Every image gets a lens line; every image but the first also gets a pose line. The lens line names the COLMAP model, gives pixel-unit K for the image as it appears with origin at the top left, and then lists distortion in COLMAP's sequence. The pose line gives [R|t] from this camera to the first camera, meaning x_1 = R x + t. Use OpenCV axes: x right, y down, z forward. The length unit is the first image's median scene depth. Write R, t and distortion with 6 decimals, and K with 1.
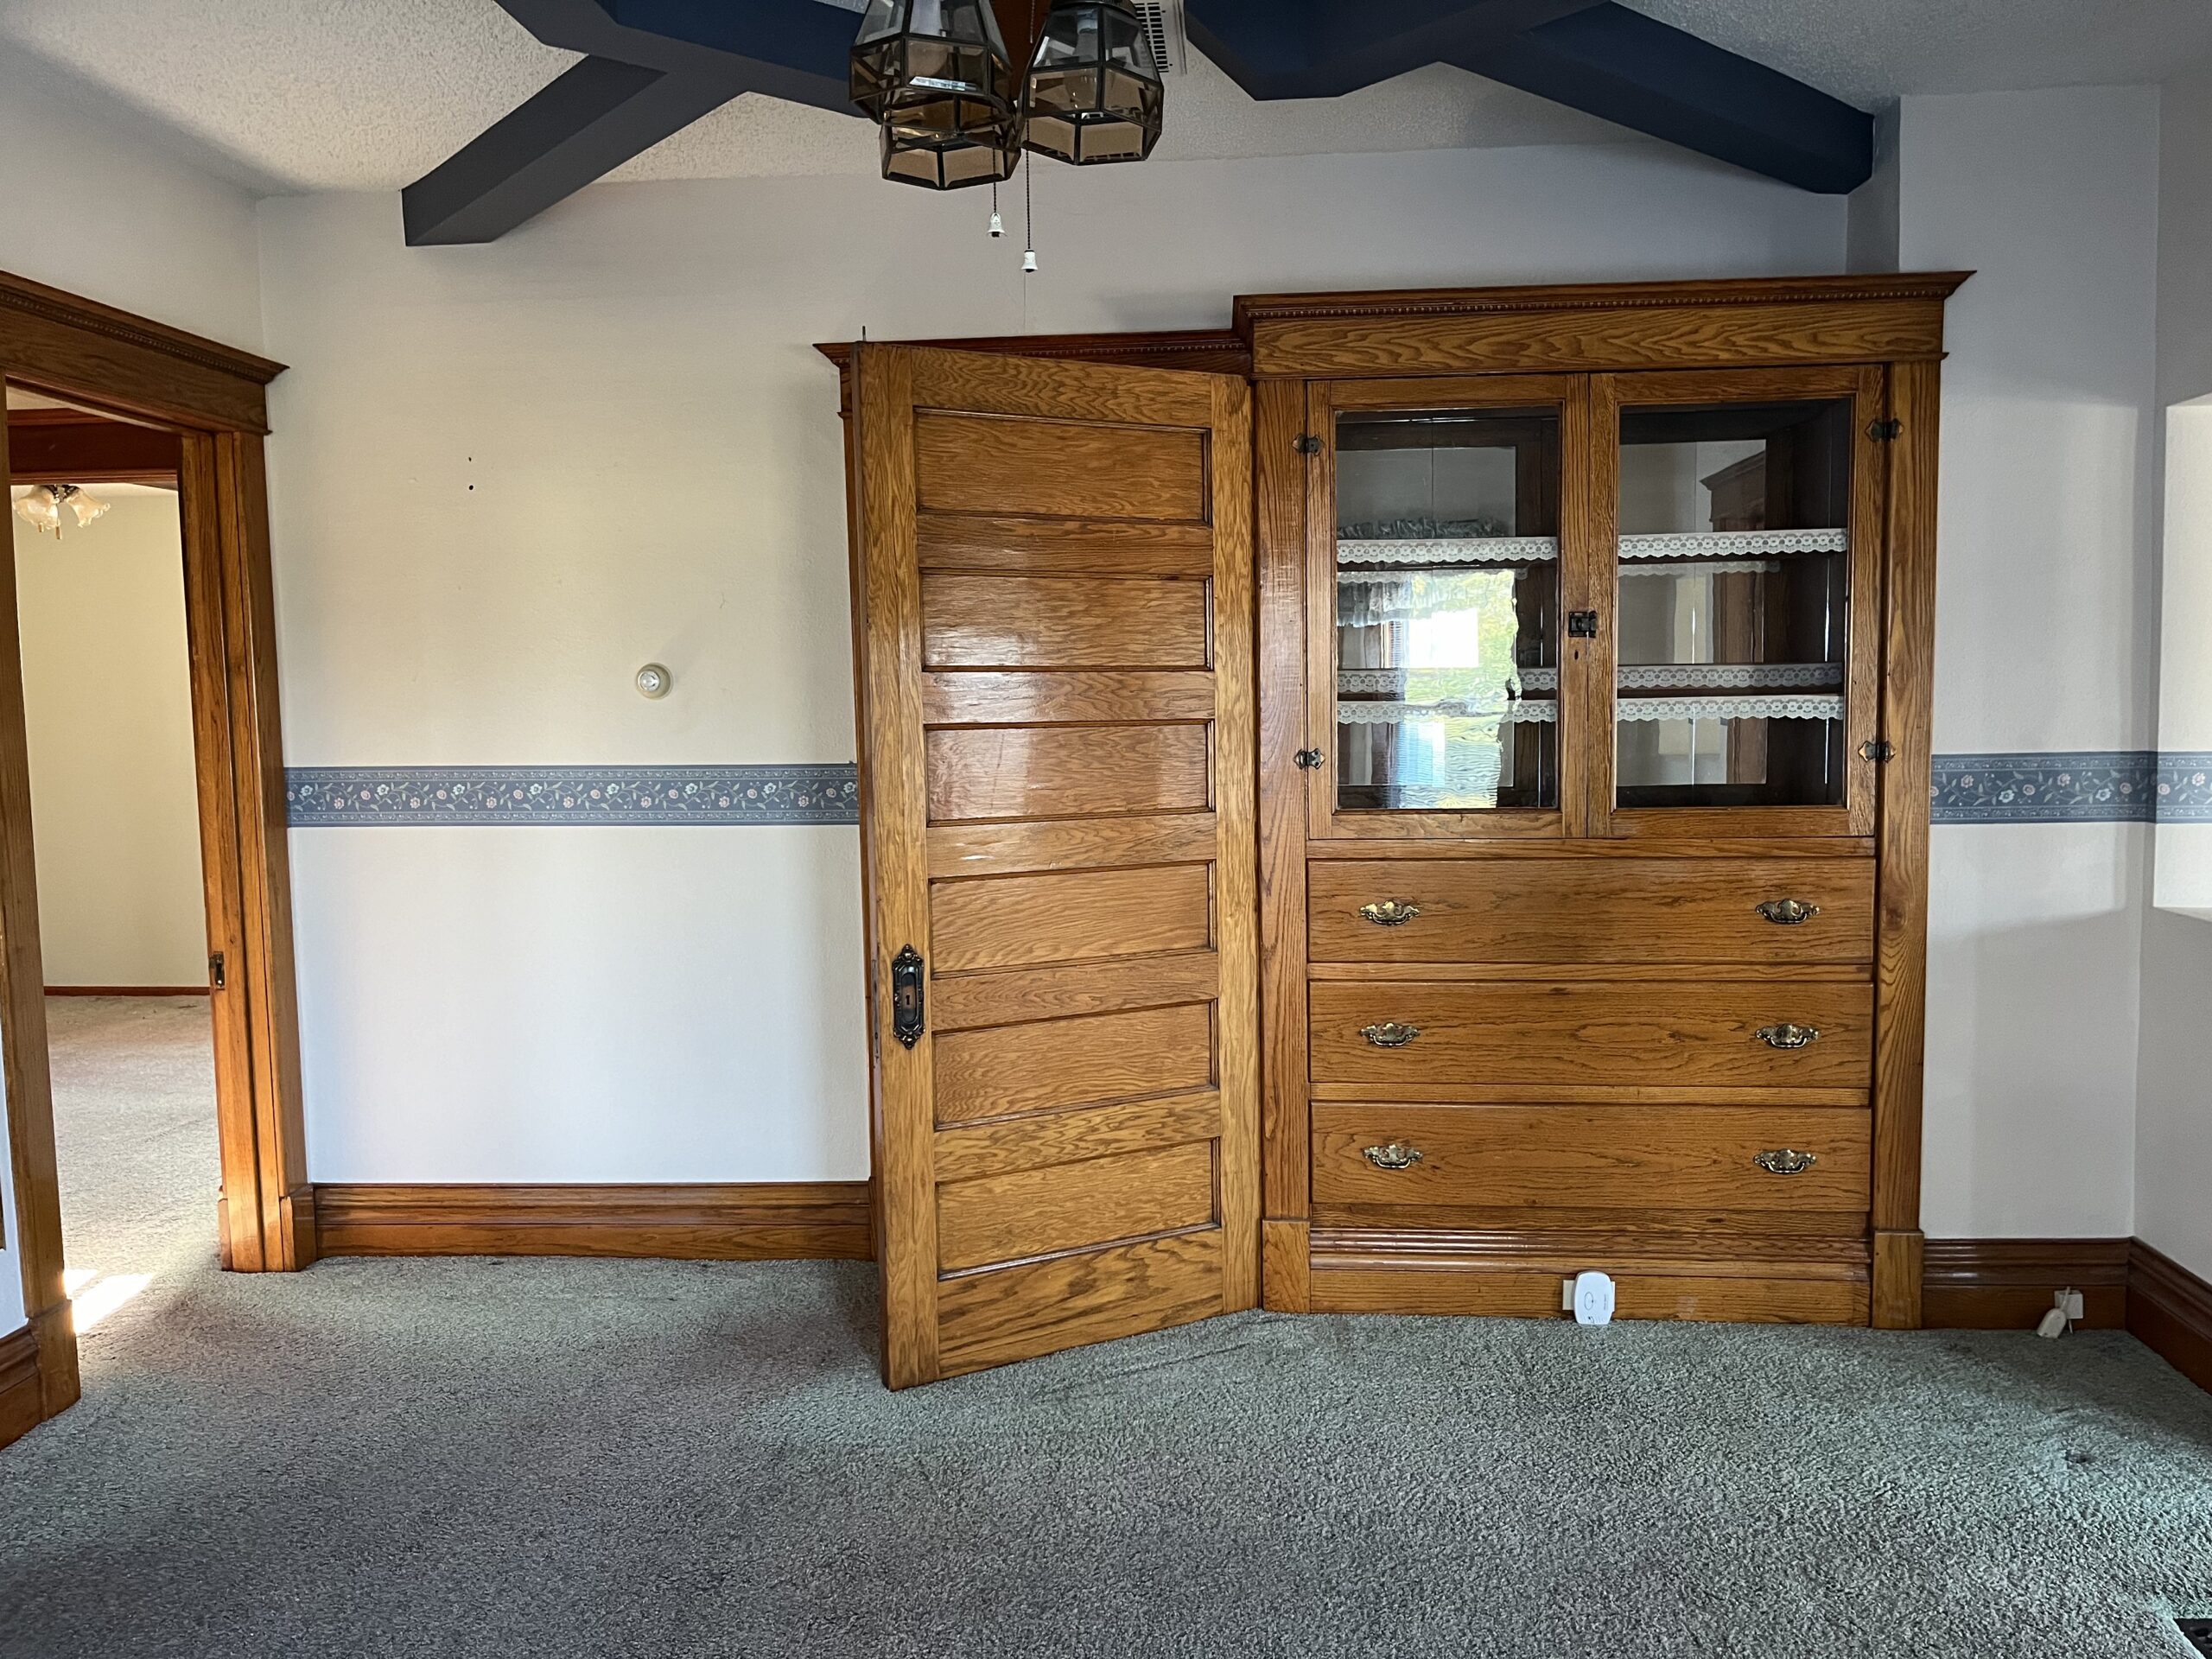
lens RADIAL K [[1669.9, 0, 1106.0], [0, 1669.9, 829.5], [0, 0, 1]] dist [0.103272, -0.153890]
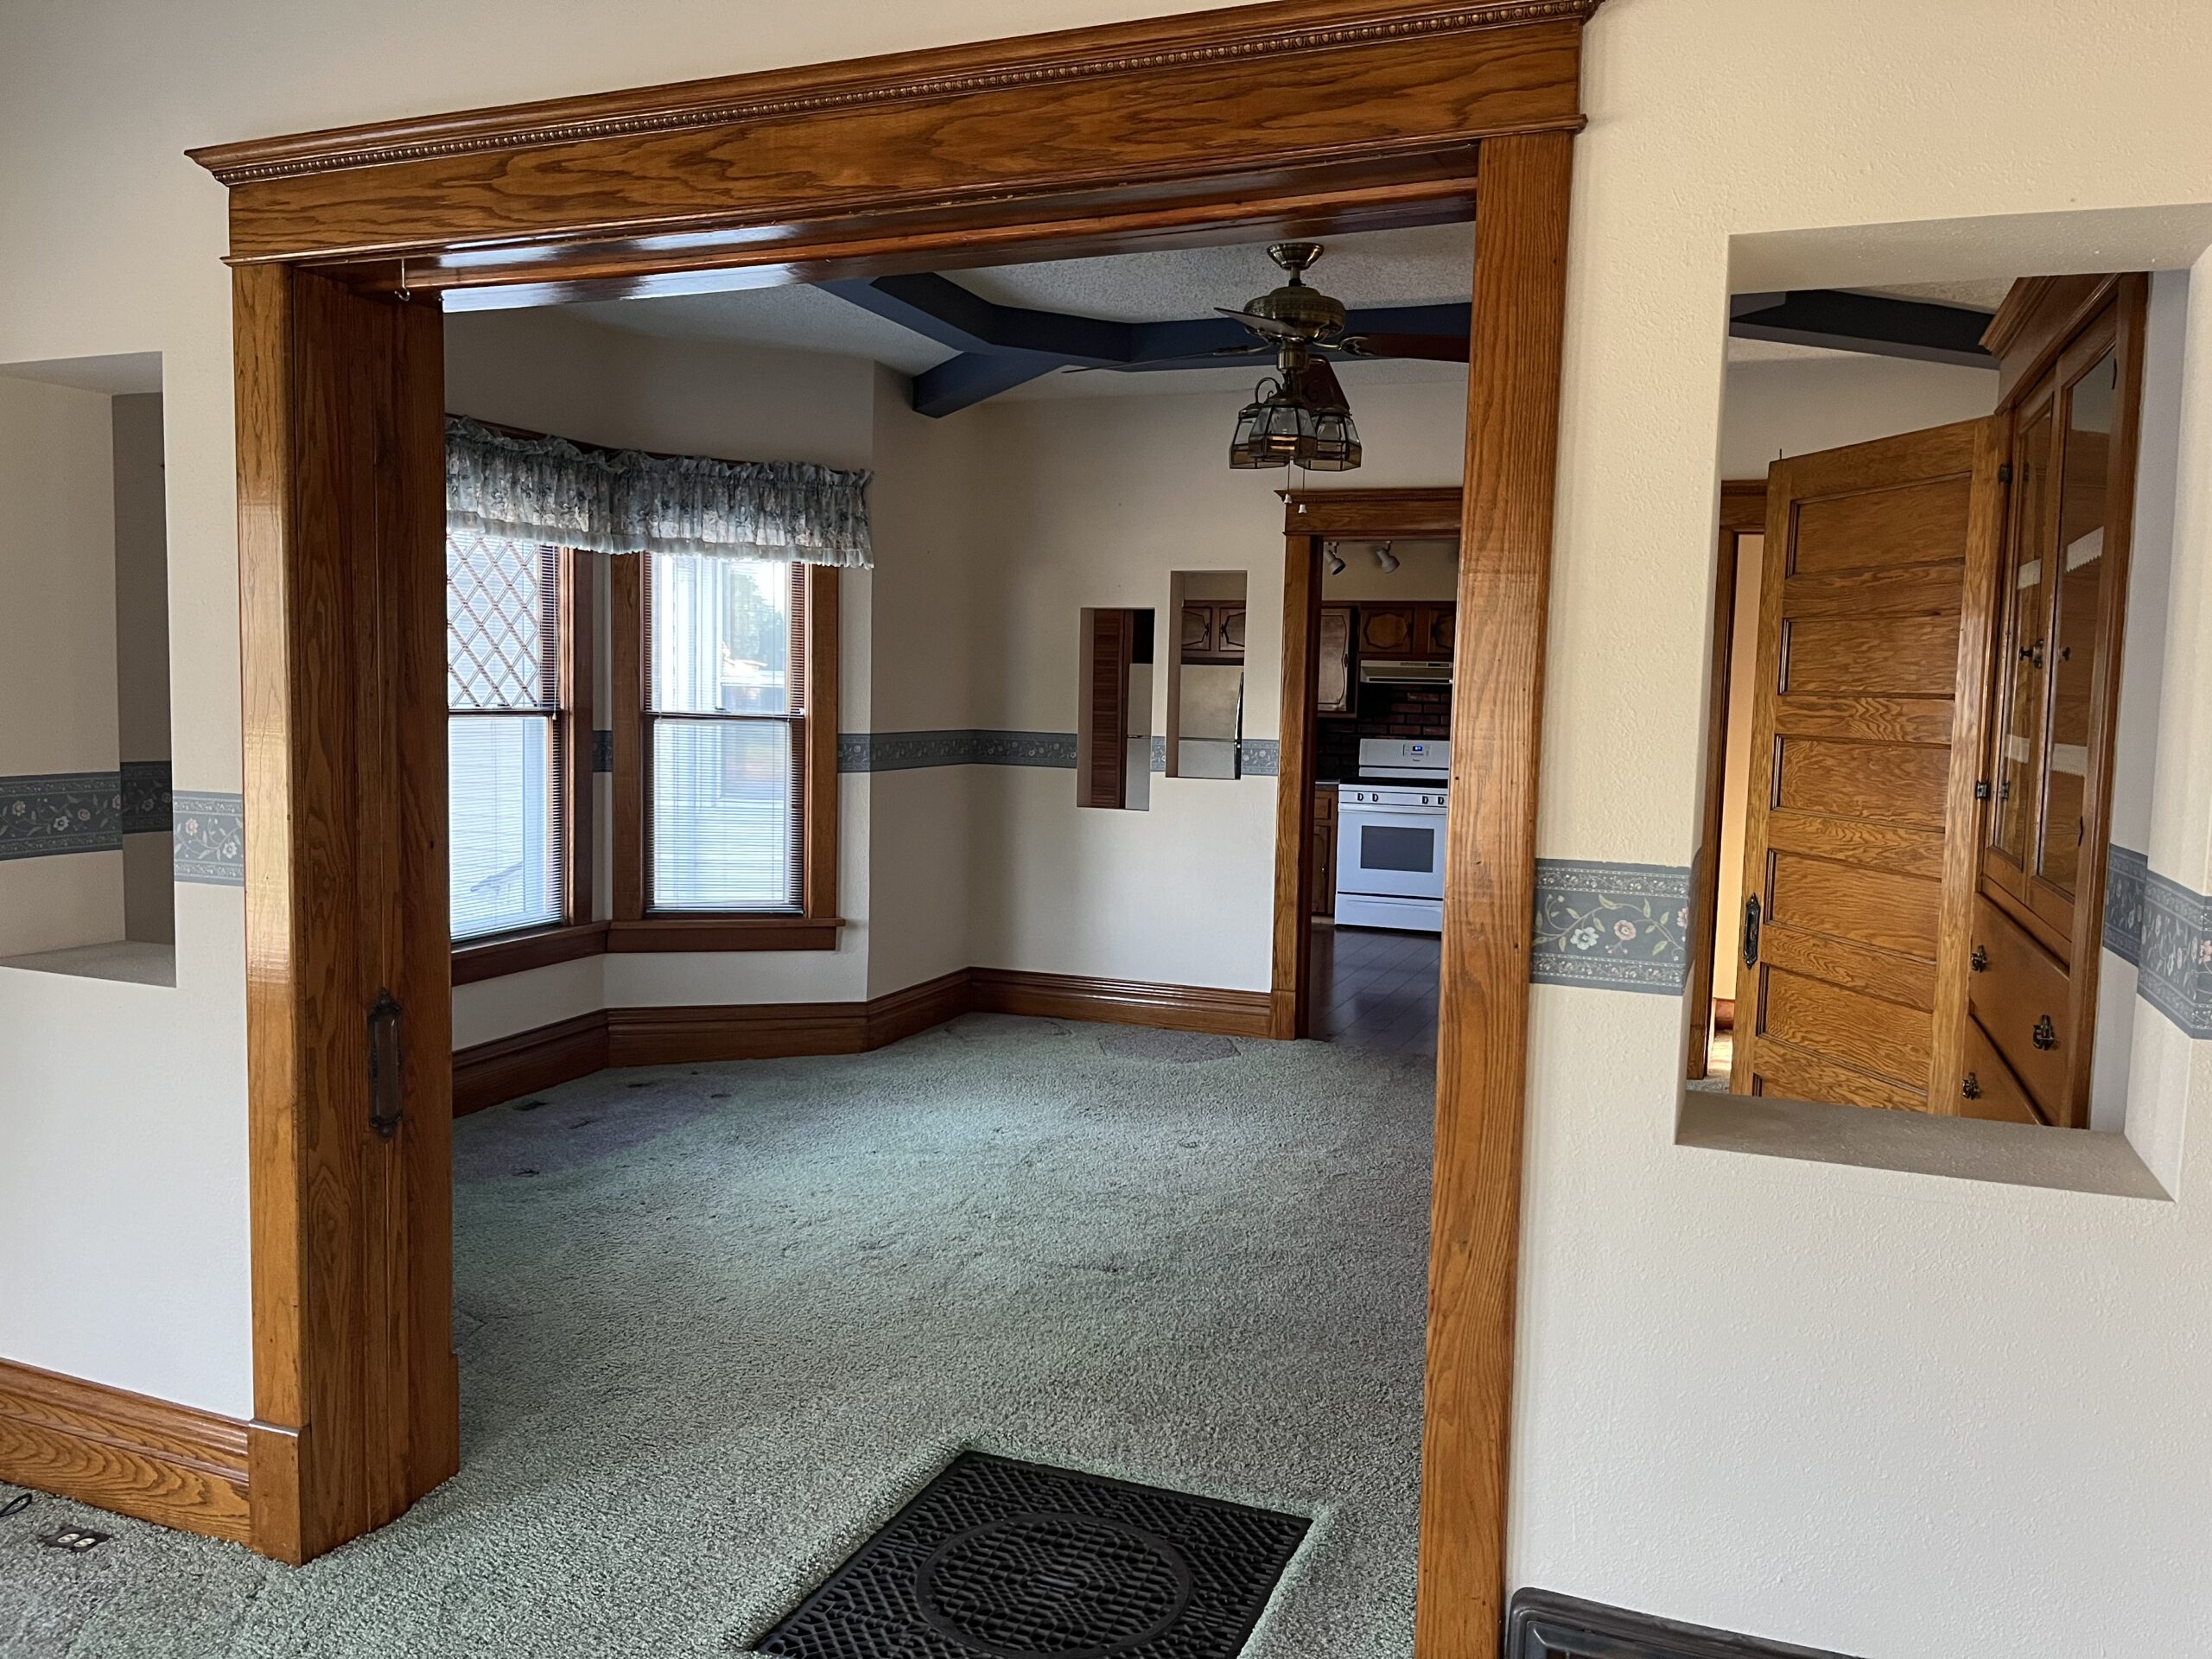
lens RADIAL K [[1669.9, 0, 1106.0], [0, 1669.9, 829.5], [0, 0, 1]] dist [0.103272, -0.153890]
pose [[-0.263281, 0.093899, -0.960139, 1.269455], [-0.092038, 0.988267, 0.121888, -0.097336], [0.960319, 0.120460, -0.251550, 0.784352]]
